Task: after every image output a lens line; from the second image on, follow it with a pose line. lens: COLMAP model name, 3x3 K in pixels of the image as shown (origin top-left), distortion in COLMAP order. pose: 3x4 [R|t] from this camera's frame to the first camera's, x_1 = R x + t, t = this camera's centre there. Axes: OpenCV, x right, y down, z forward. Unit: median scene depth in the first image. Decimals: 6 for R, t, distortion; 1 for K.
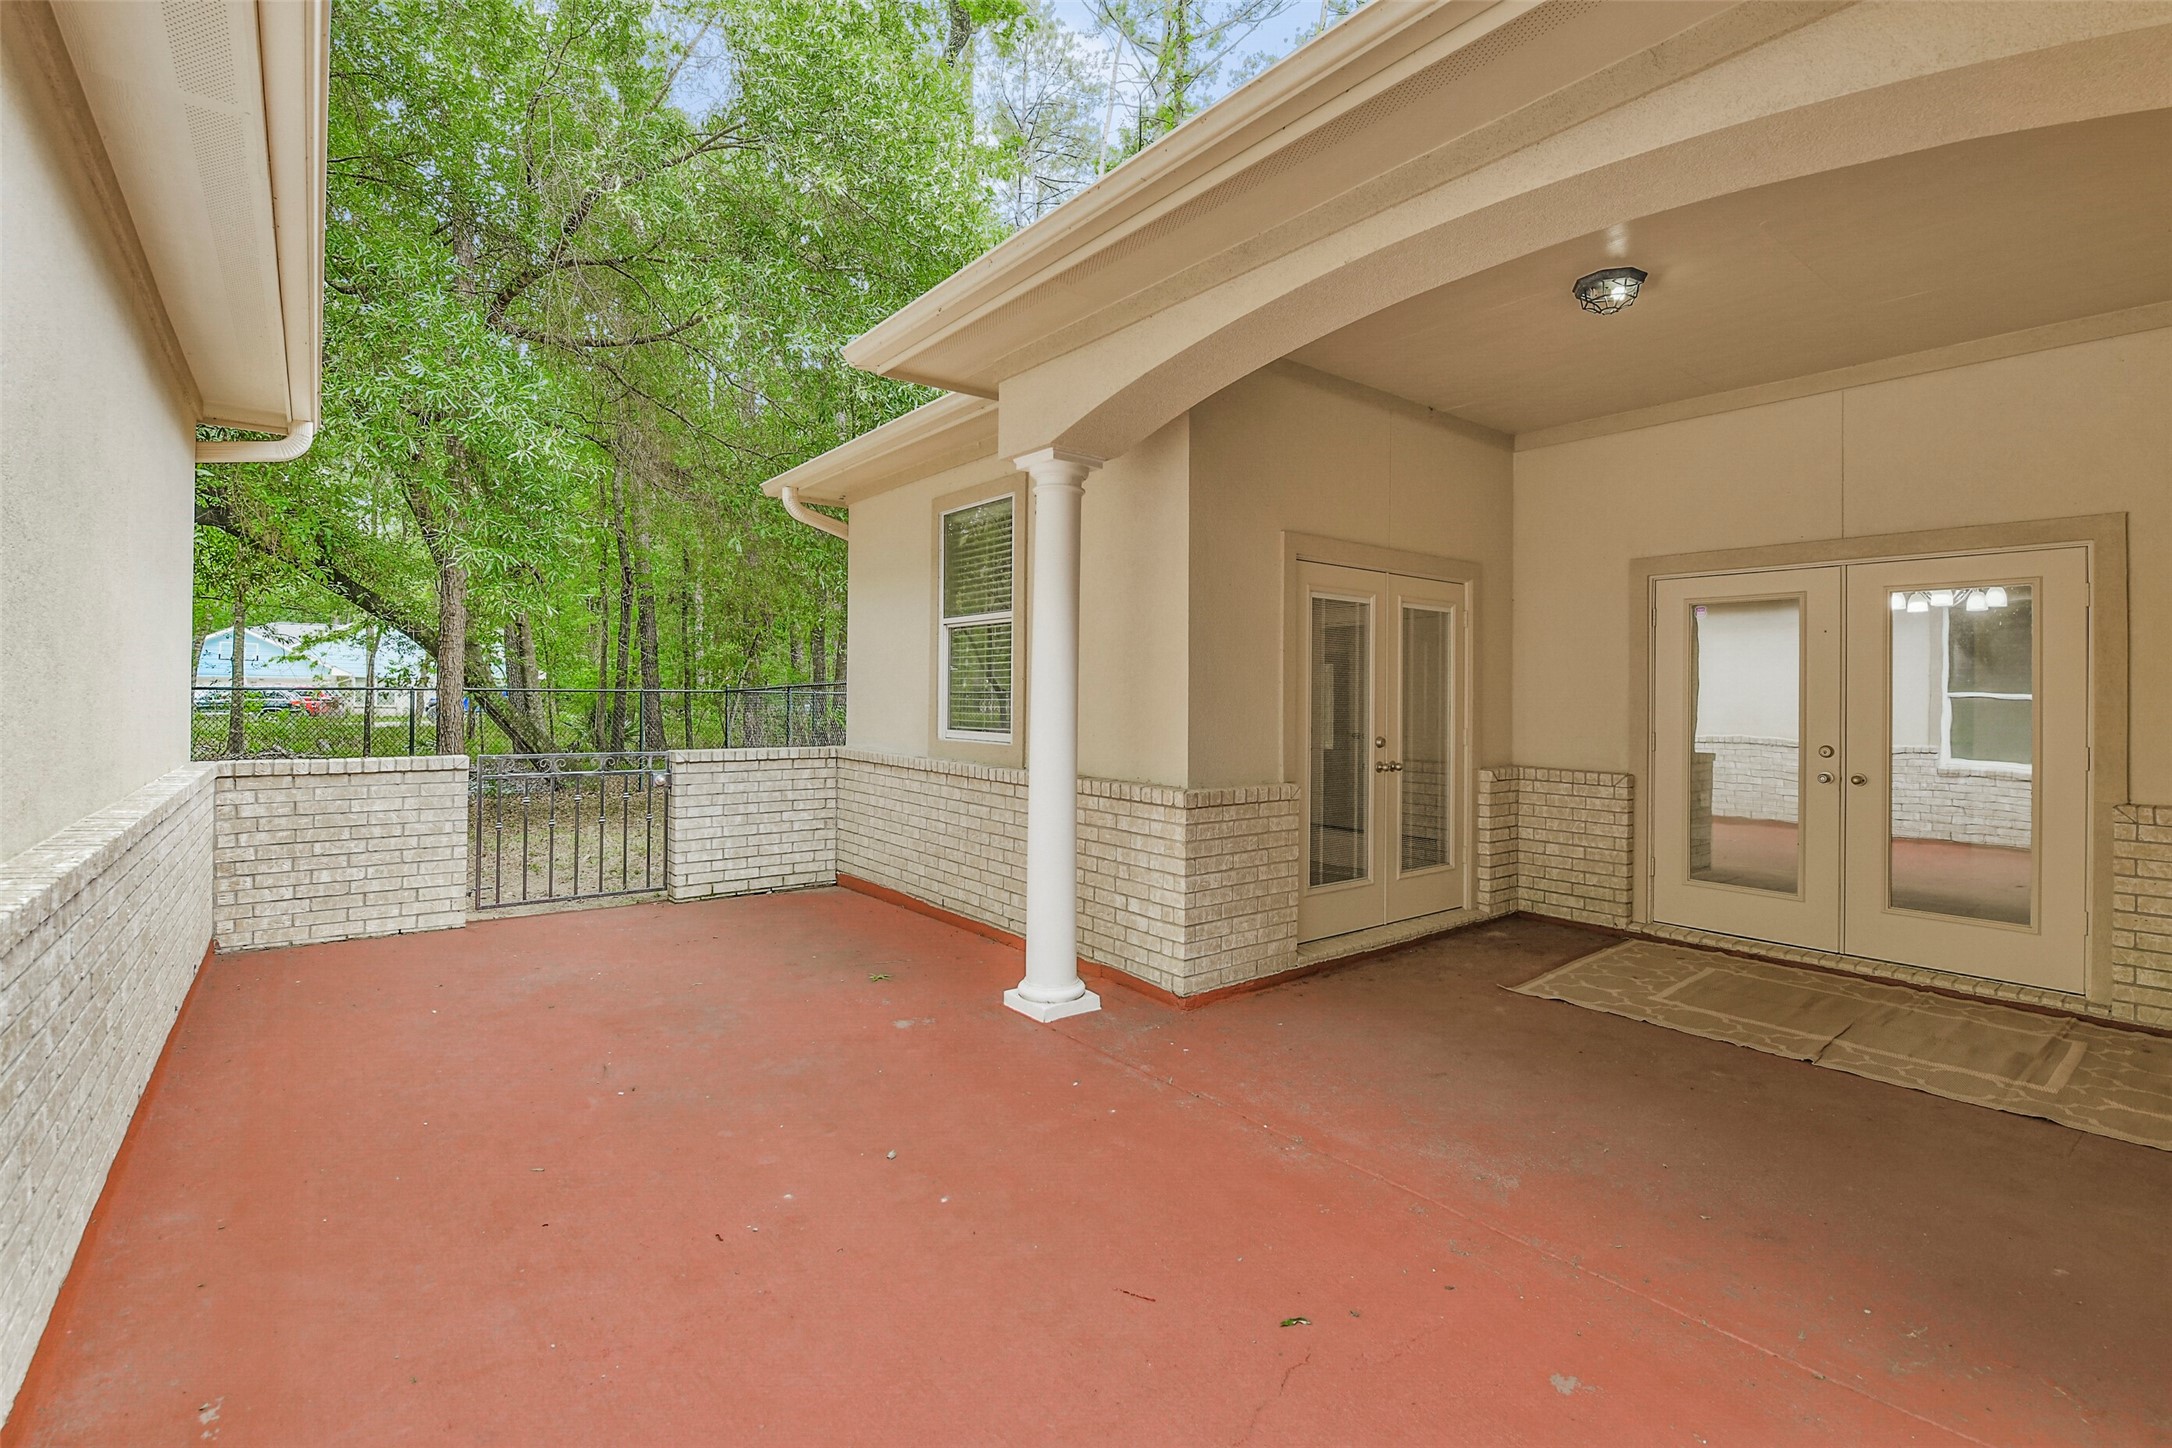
lens RADIAL K [[945.5, 0, 1077.5], [0, 945.5, 731.0], [0, 0, 1]] dist [-0.000036, -0.000146]
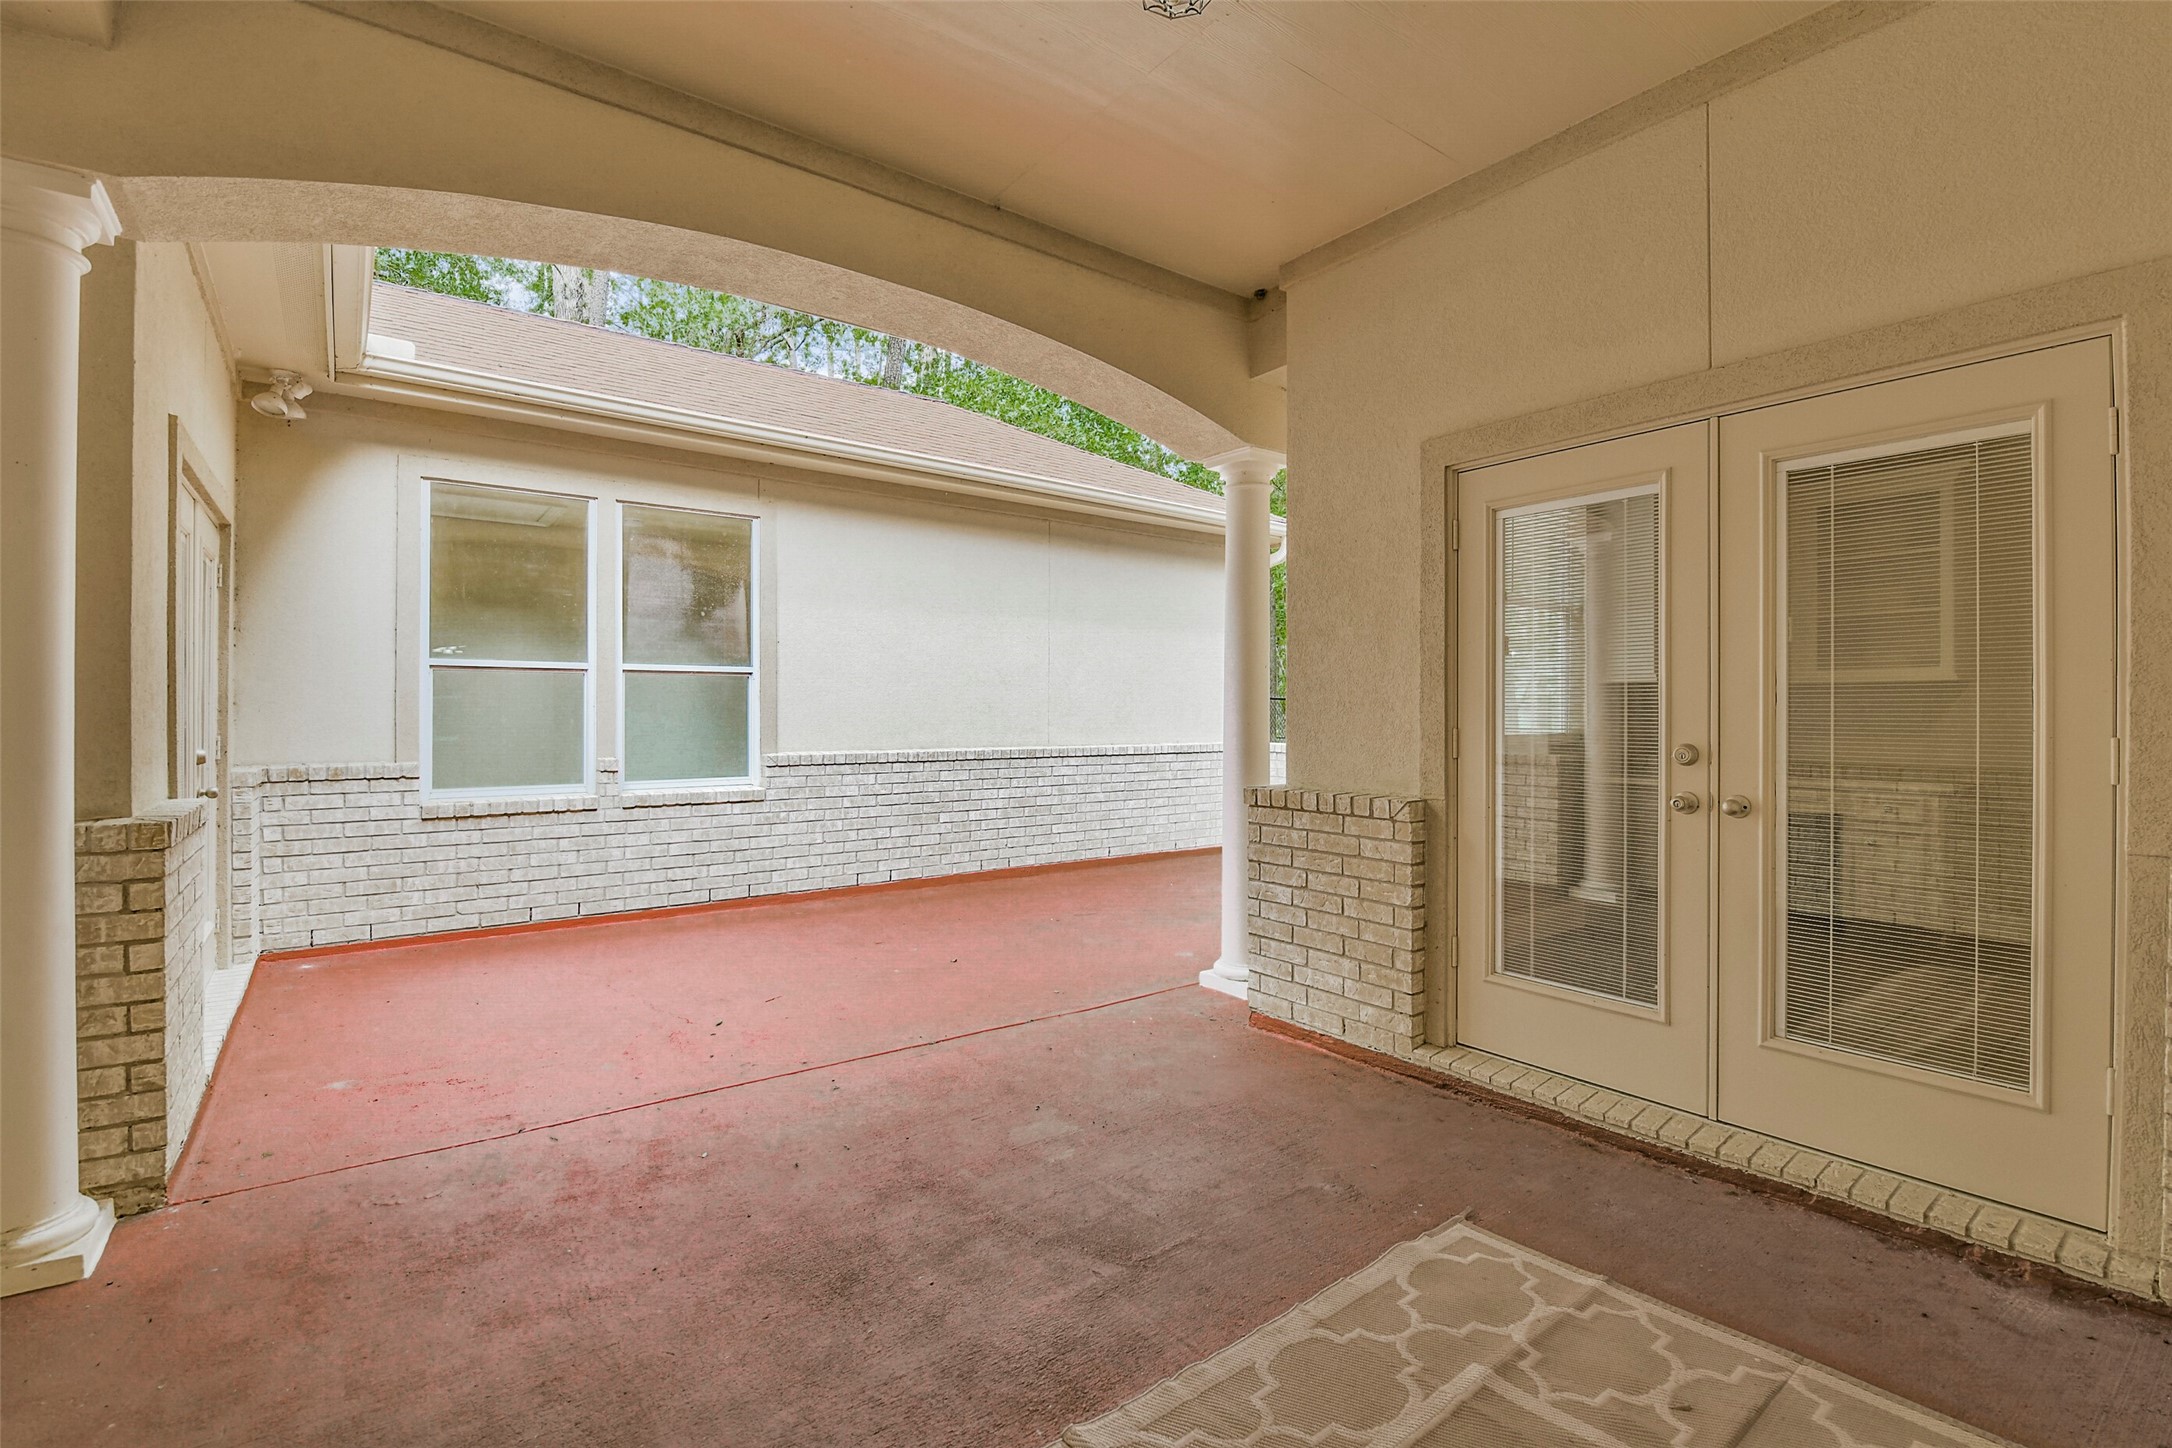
lens RADIAL K [[945.5, 0, 1077.5], [0, 945.5, 731.0], [0, 0, 1]] dist [-0.000036, -0.000146]
pose [[-0.044117, -0.002042, -0.999024, 0.978984], [-0.028281, 0.999600, -0.000795, 0.012995], [0.998626, 0.028218, -0.044157, 0.808759]]
